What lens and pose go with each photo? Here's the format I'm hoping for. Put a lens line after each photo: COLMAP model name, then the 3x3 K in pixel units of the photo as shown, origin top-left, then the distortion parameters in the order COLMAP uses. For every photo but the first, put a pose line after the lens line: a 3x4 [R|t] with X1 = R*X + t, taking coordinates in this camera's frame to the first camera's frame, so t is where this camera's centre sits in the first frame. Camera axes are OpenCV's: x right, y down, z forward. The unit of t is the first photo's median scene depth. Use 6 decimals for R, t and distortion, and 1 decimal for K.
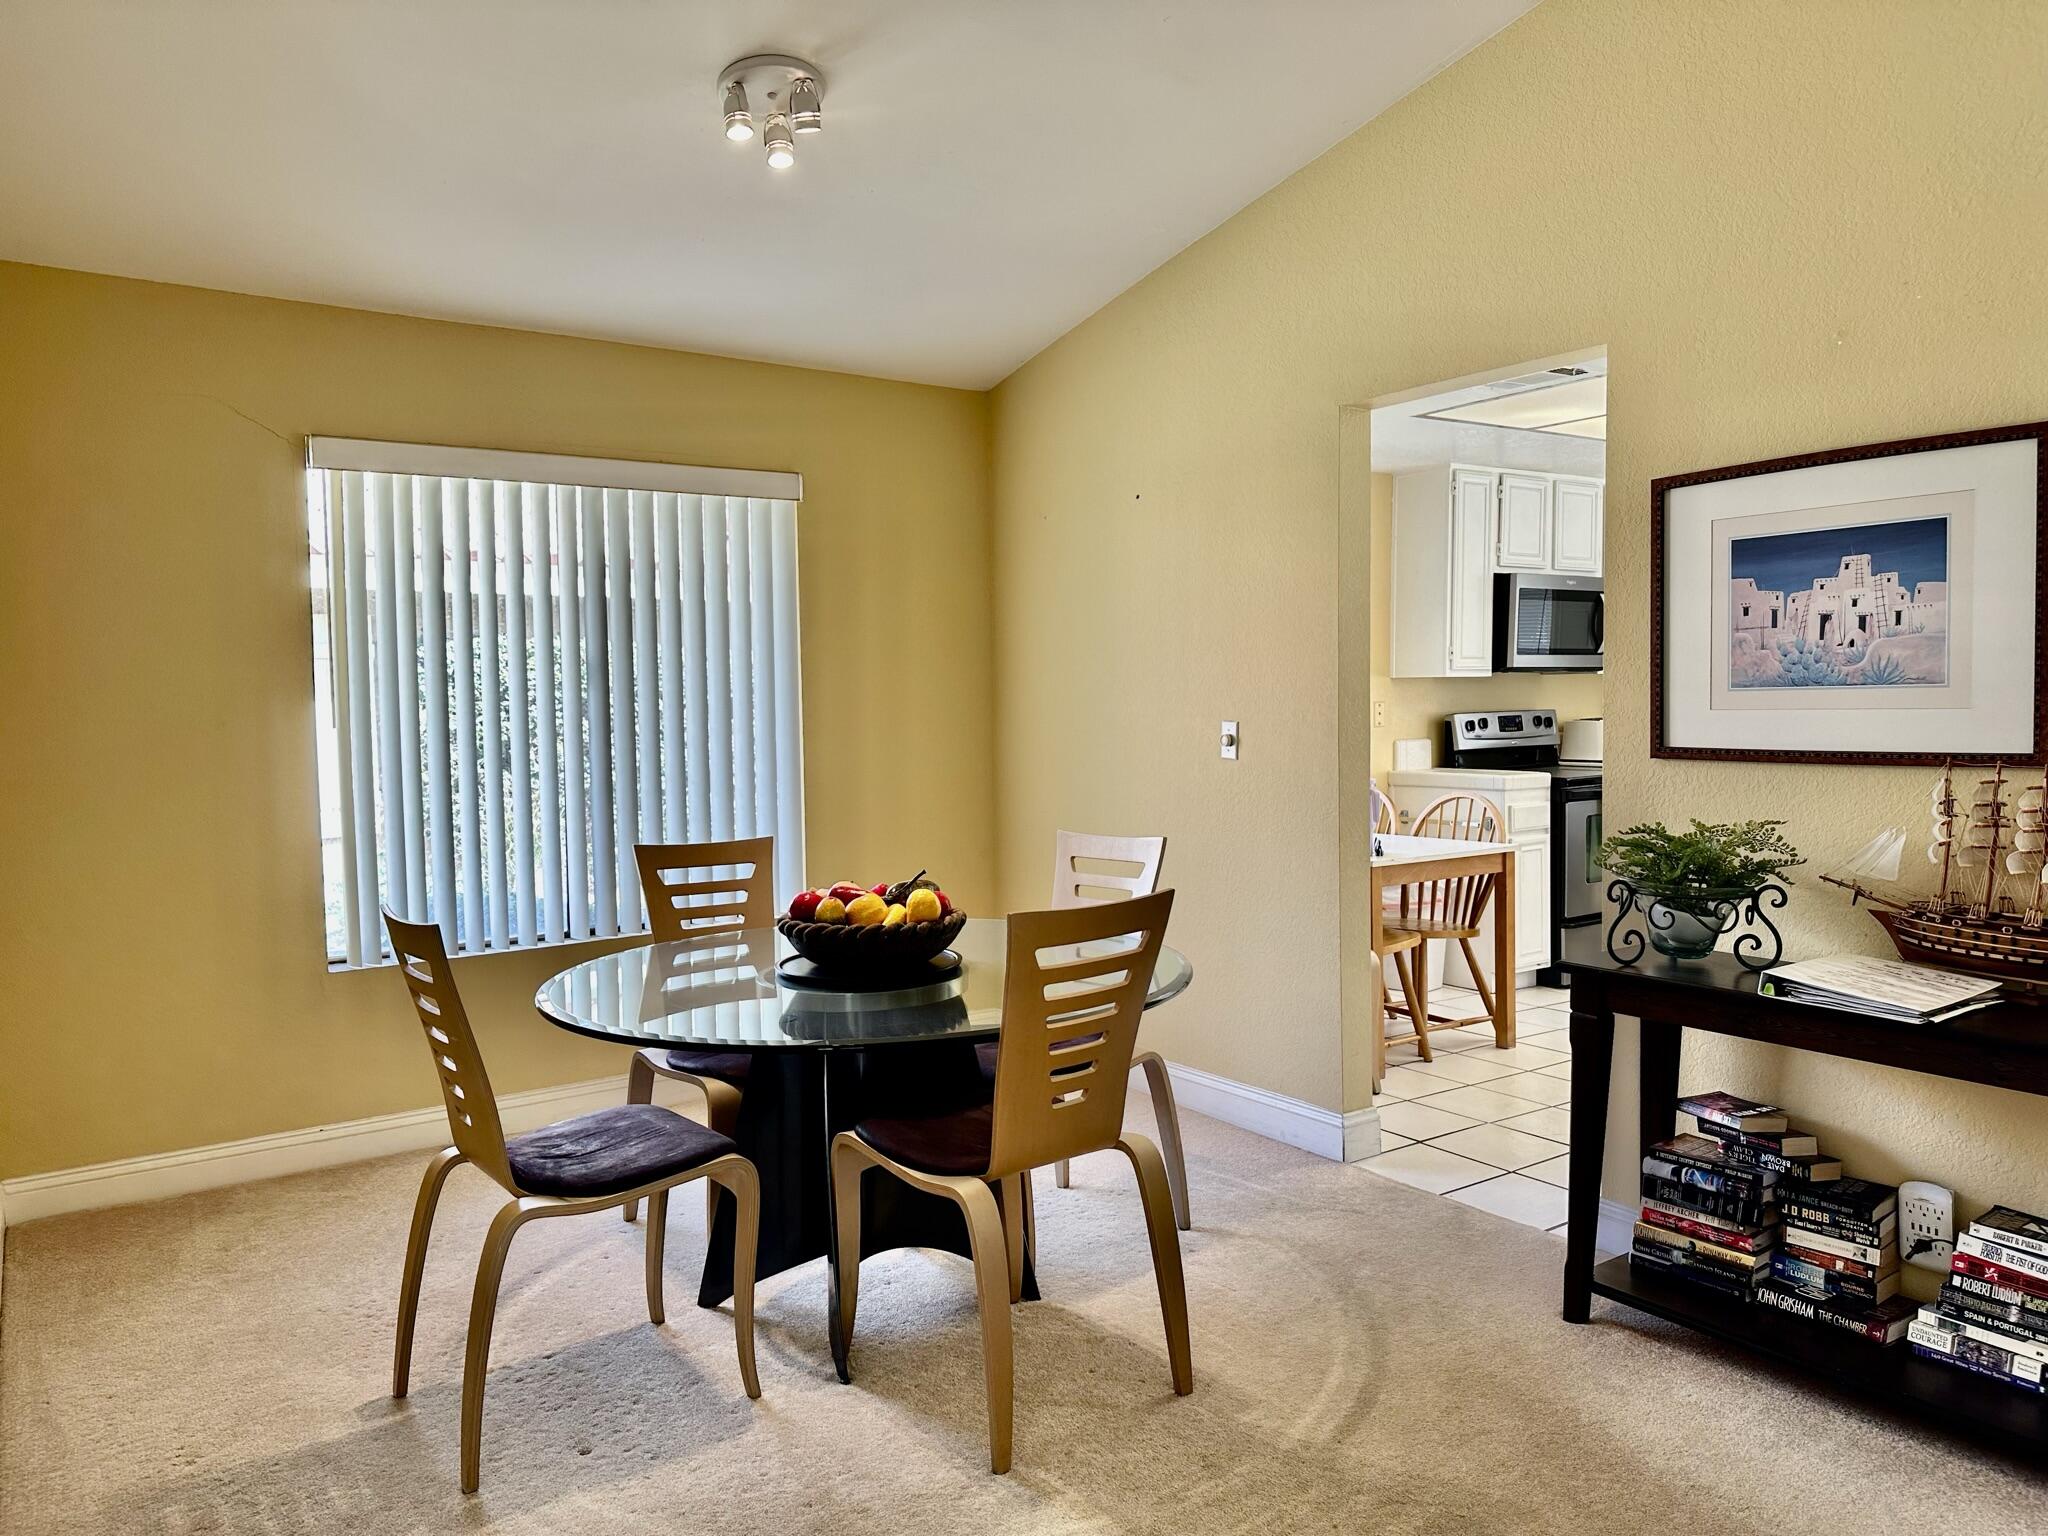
lens RADIAL K [[1458.3, 0, 1015.1], [0, 1458.3, 777.9], [0, 0, 1]] dist [0.054102, -0.024687]
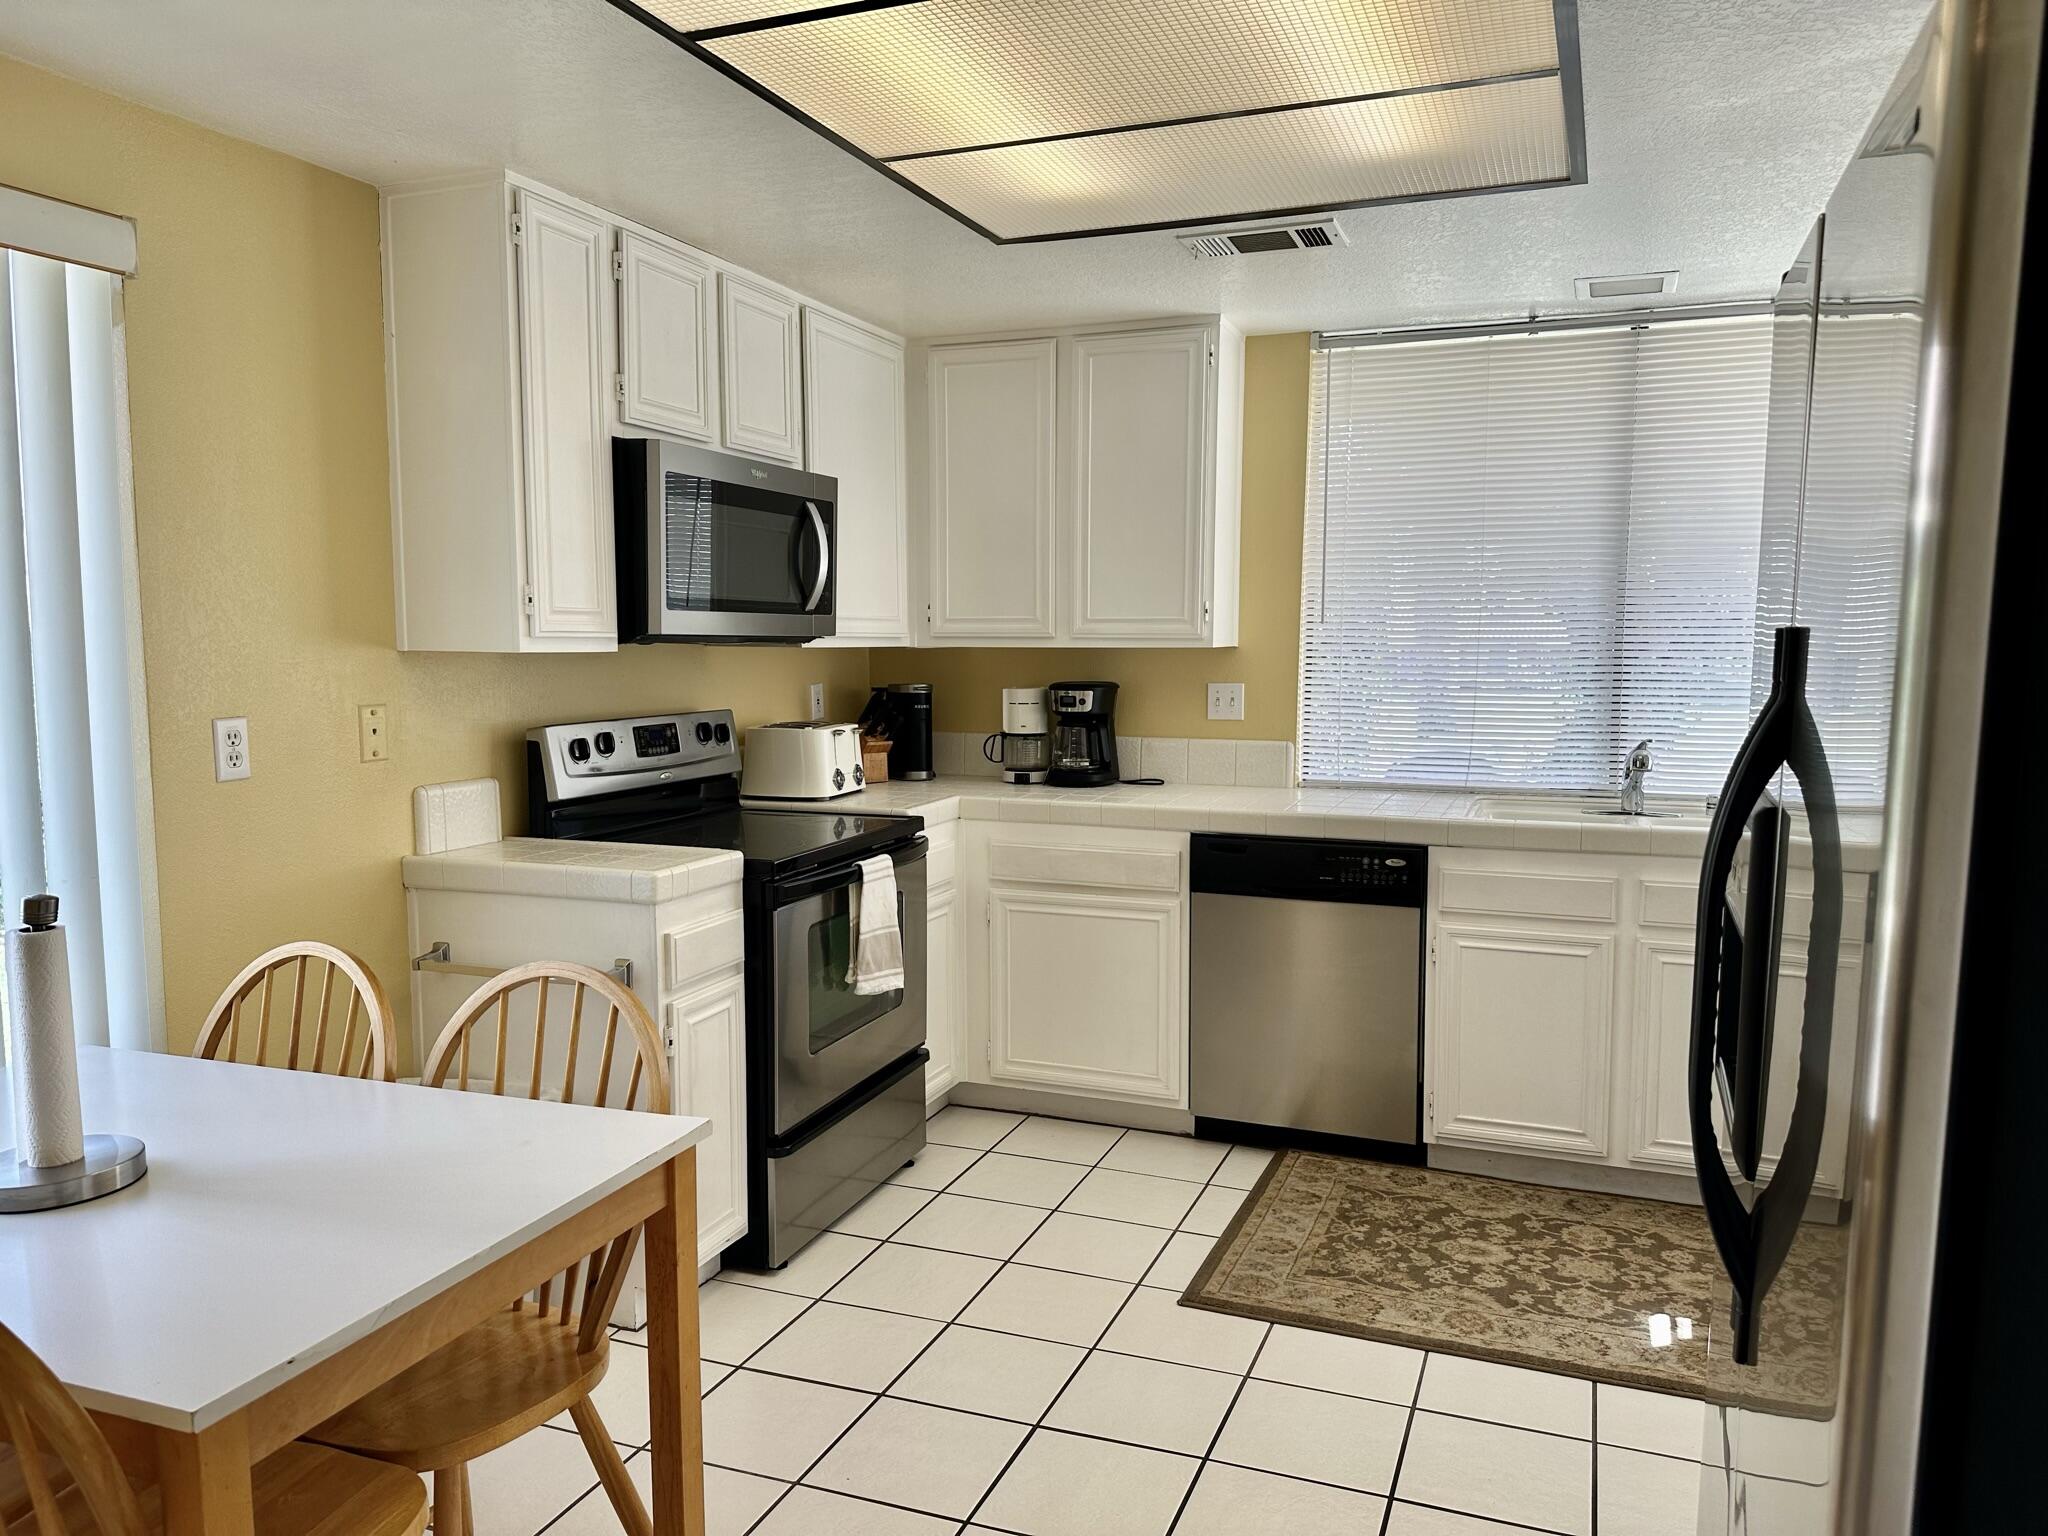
lens RADIAL K [[1458.3, 0, 1039.5], [0, 1458.3, 783.6], [0, 0, 1]] dist [0.054102, -0.024687]
pose [[0.829024, -0.045089, 0.557392, 0.163708], [0.023465, 0.998671, 0.045886, -0.043705], [-0.558720, -0.024962, 0.828980, 0.504400]]
